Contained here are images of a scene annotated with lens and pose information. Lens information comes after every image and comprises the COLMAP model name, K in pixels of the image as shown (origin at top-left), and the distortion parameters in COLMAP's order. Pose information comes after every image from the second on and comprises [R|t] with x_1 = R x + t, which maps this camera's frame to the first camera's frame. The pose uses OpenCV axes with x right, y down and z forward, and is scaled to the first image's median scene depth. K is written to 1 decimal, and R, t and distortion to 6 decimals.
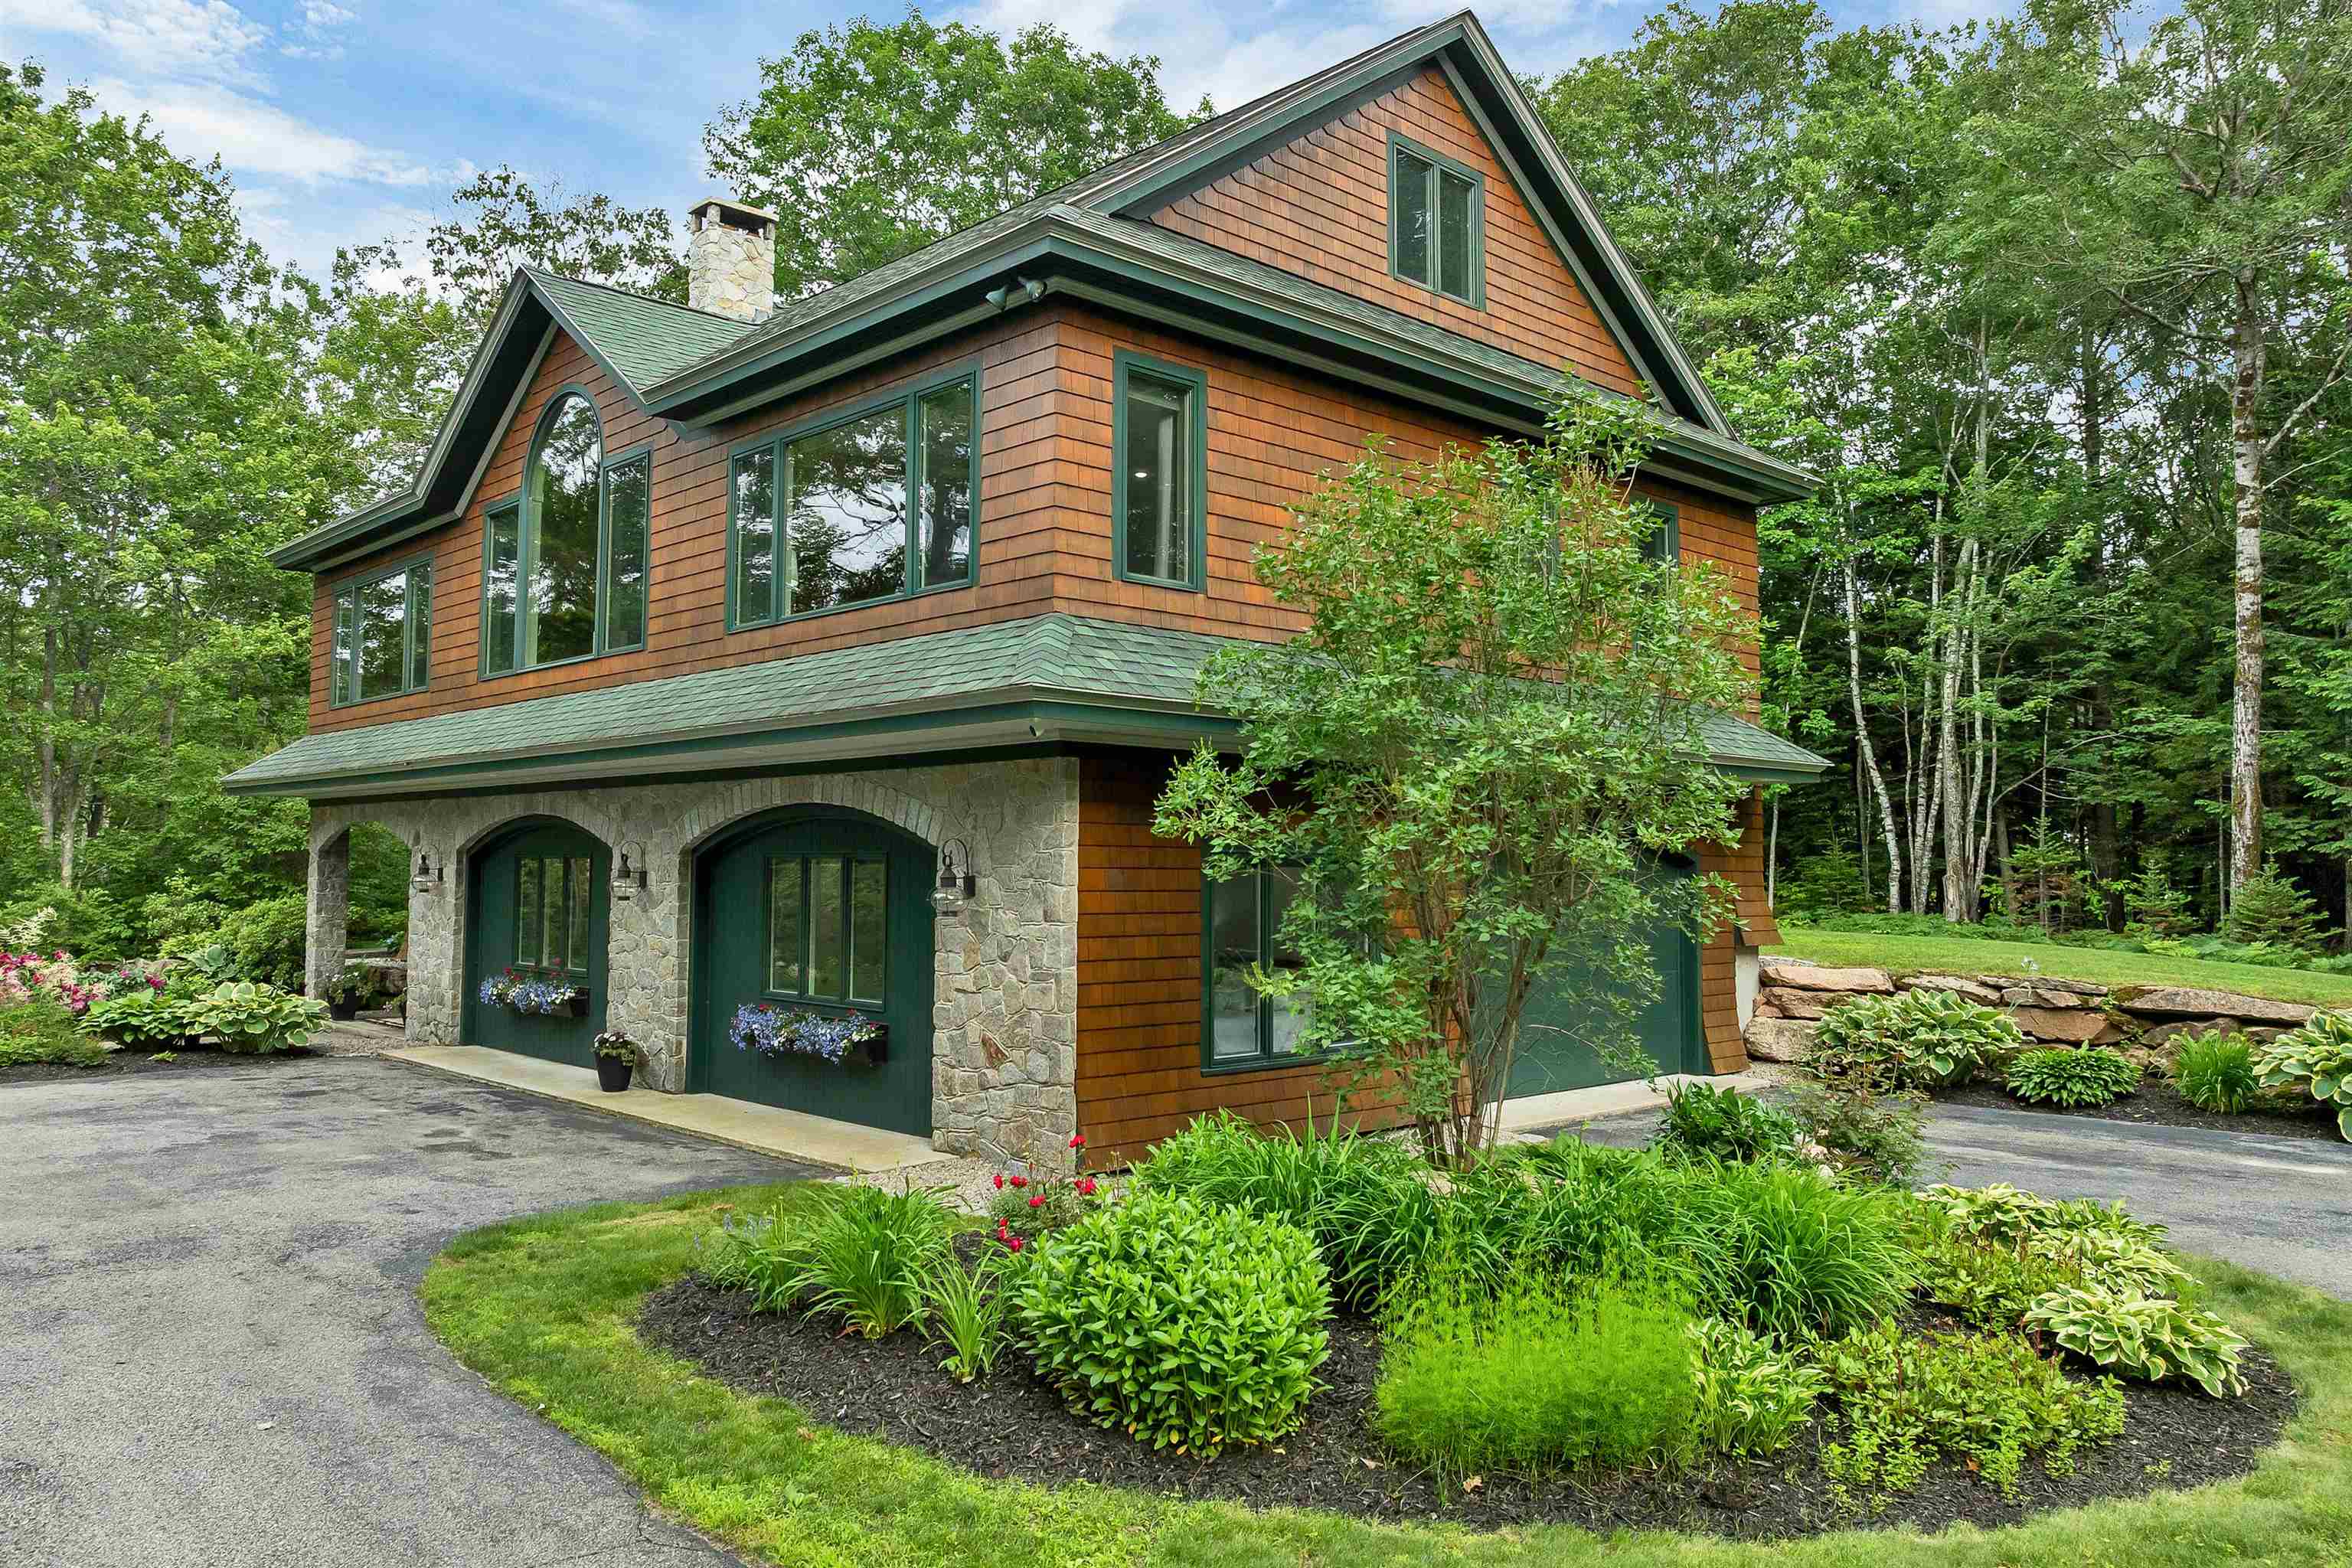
lens RADIAL K [[1708.0, 0, 1182.6], [0, 1708.0, 773.3], [0, 0, 1]] dist [-0.030386, -0.004989]
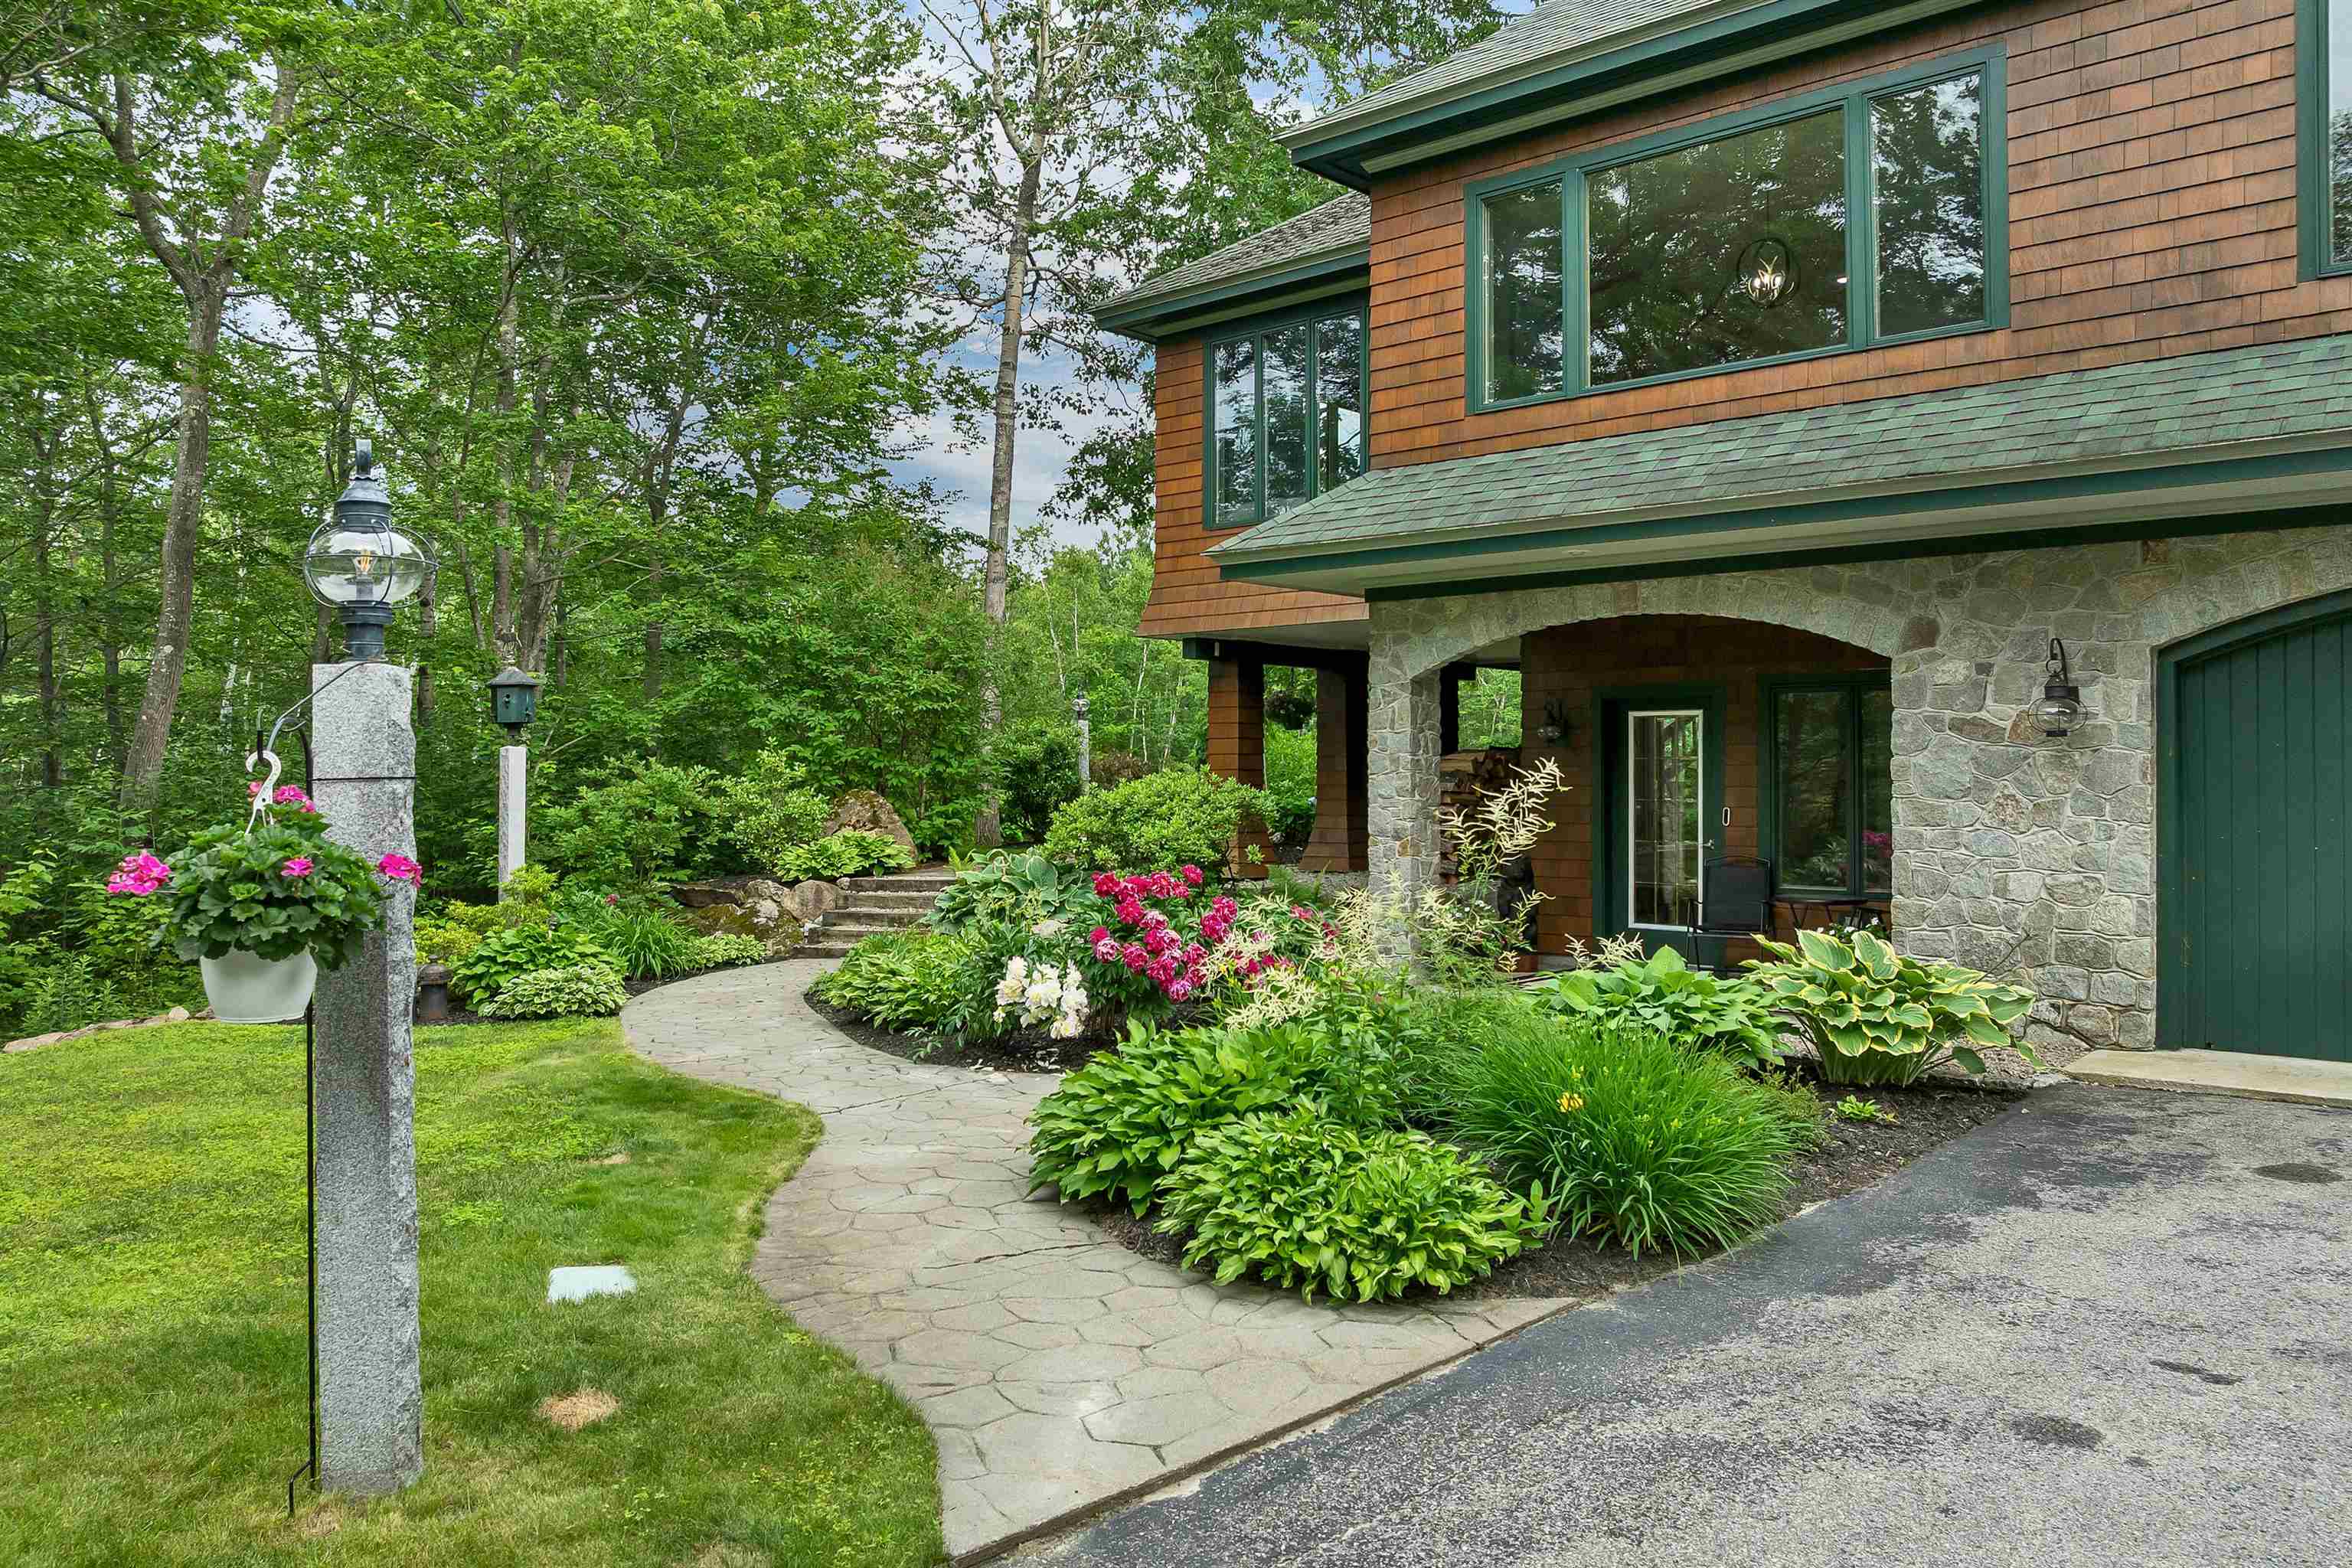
lens RADIAL K [[1708.0, 0, 1182.6], [0, 1708.0, 773.3], [0, 0, 1]] dist [-0.030386, -0.004989]
pose [[0.997550, -0.004548, 0.069812, -1.009383], [0.000829, 0.998583, 0.053207, 0.074990], [-0.069955, -0.053019, 0.996140, 0.739086]]
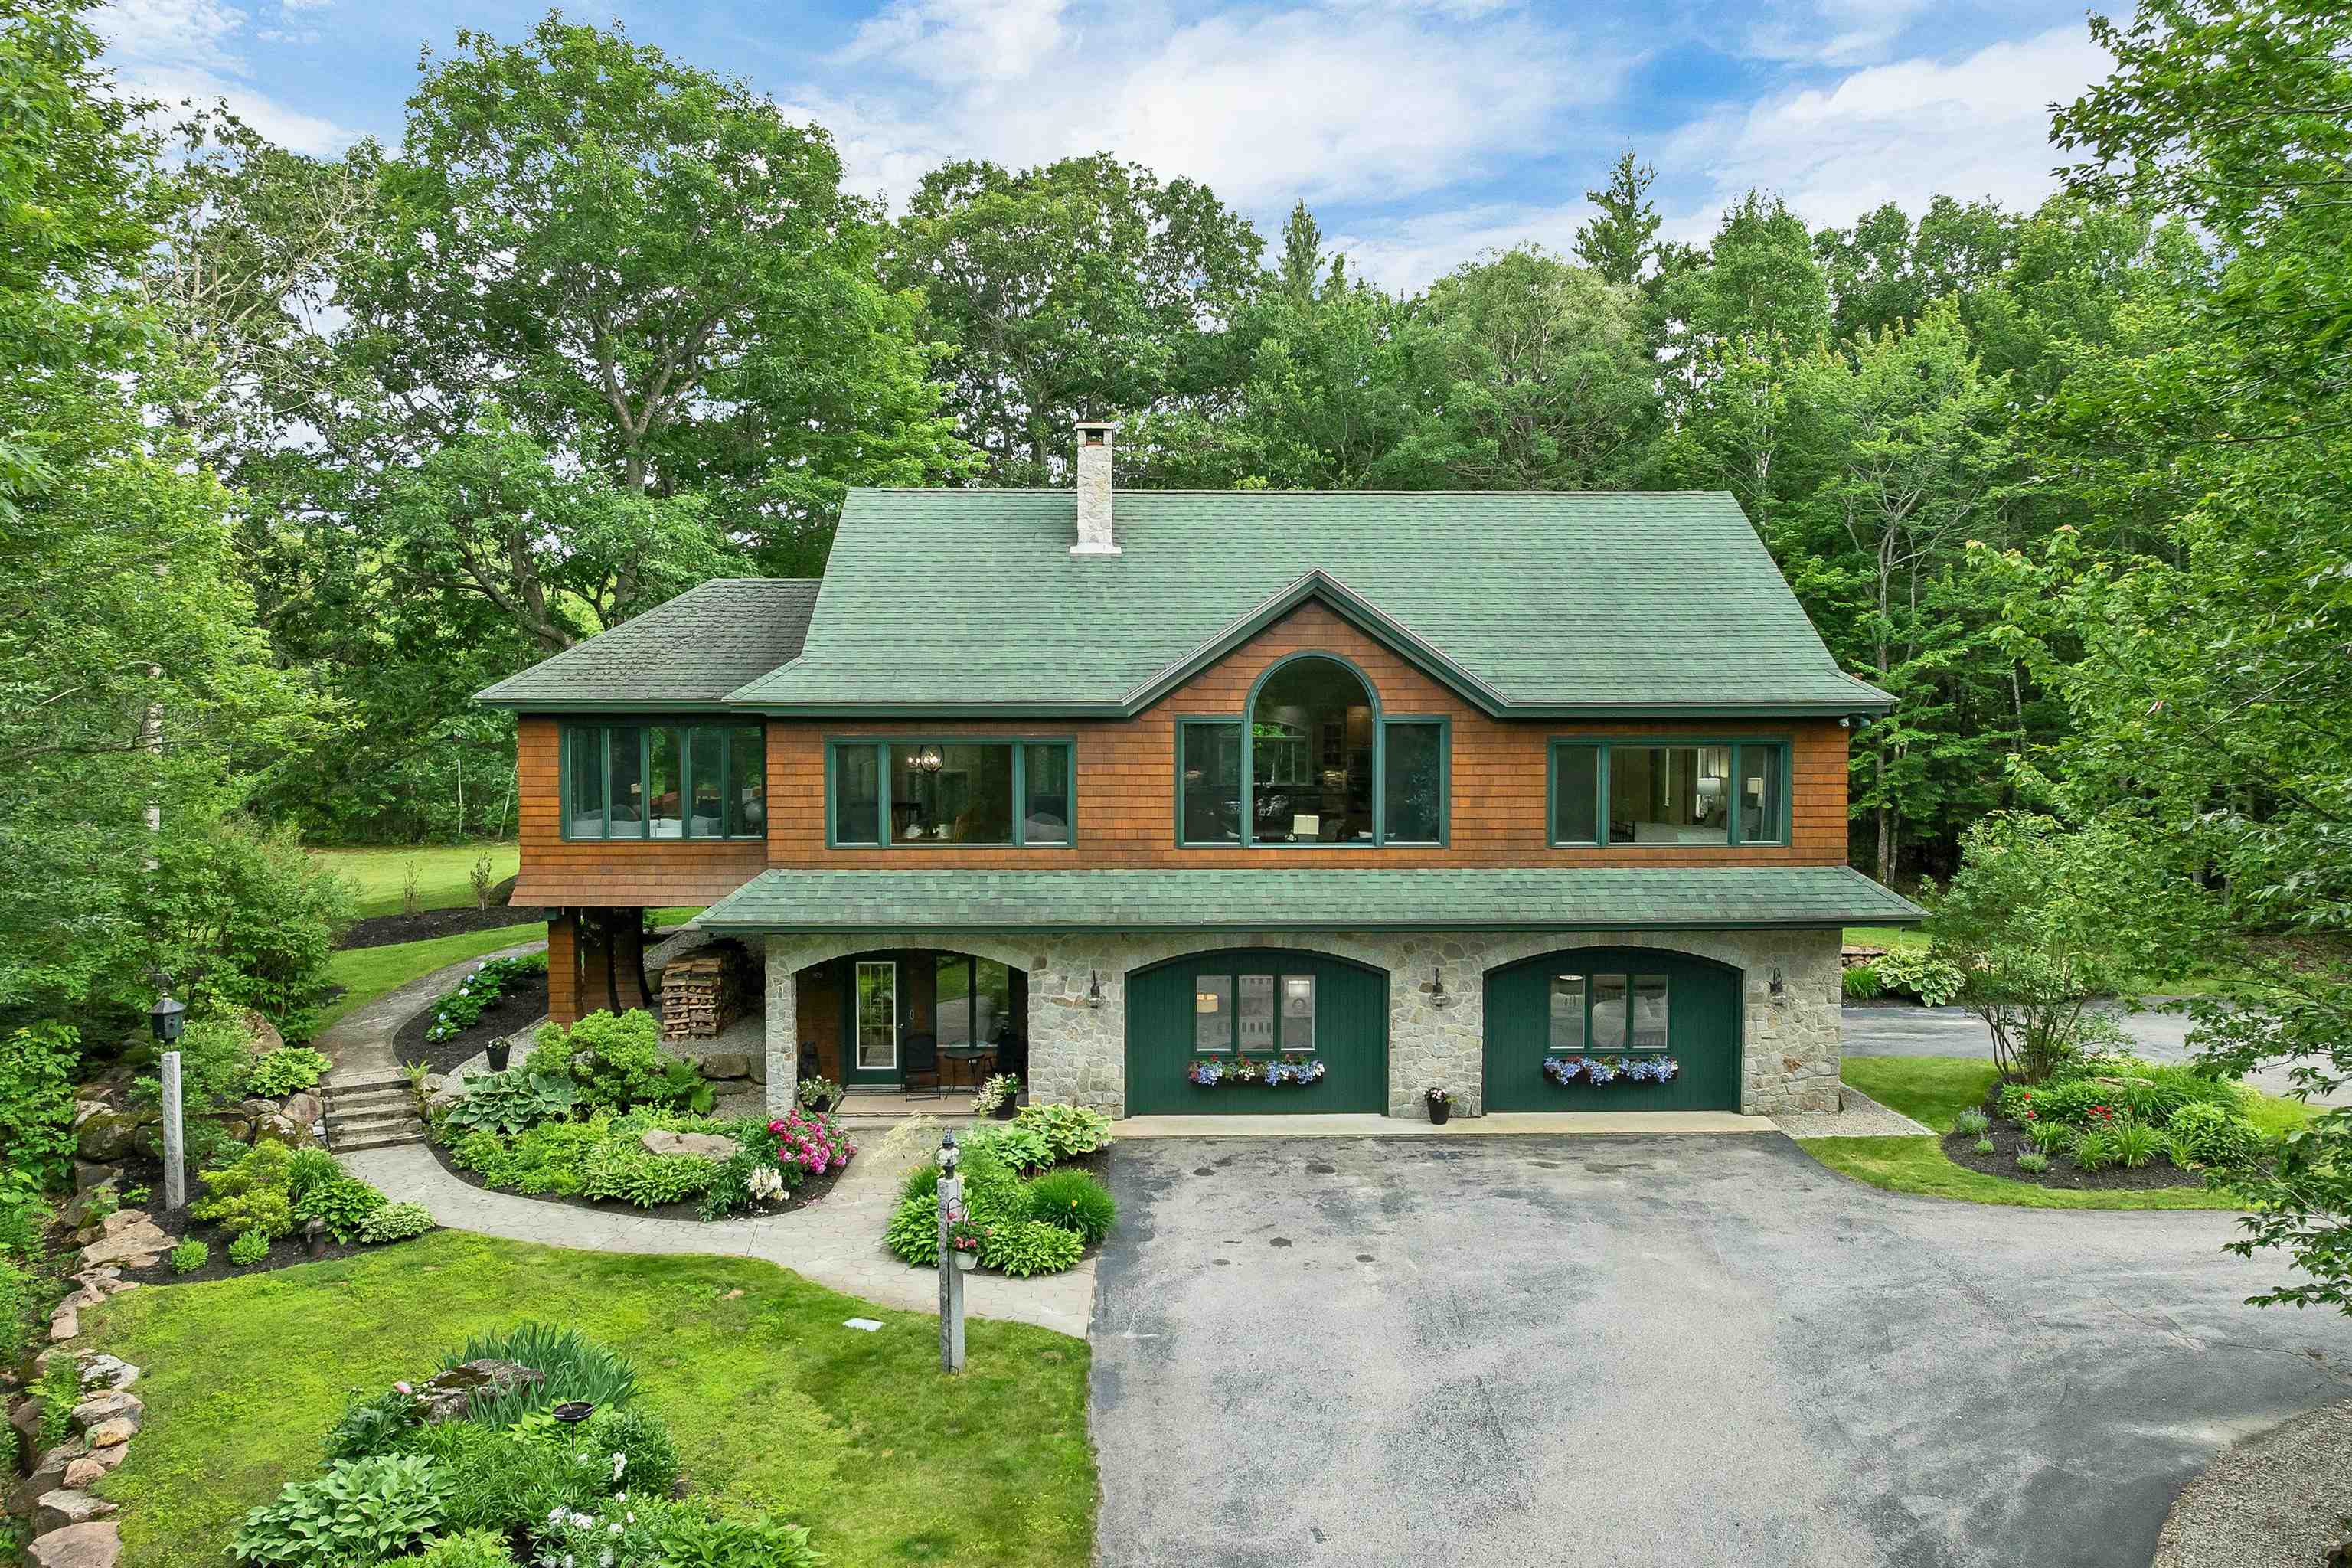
lens RADIAL K [[1708.0, 0, 1182.6], [0, 1708.0, 773.3], [0, 0, 1]] dist [-0.030386, -0.004989]
pose [[0.664932, -0.045339, 0.745526, -1.871786], [-0.039481, 0.994627, 0.095701, -0.320402], [-0.745859, -0.093069, 0.659570, 0.163607]]
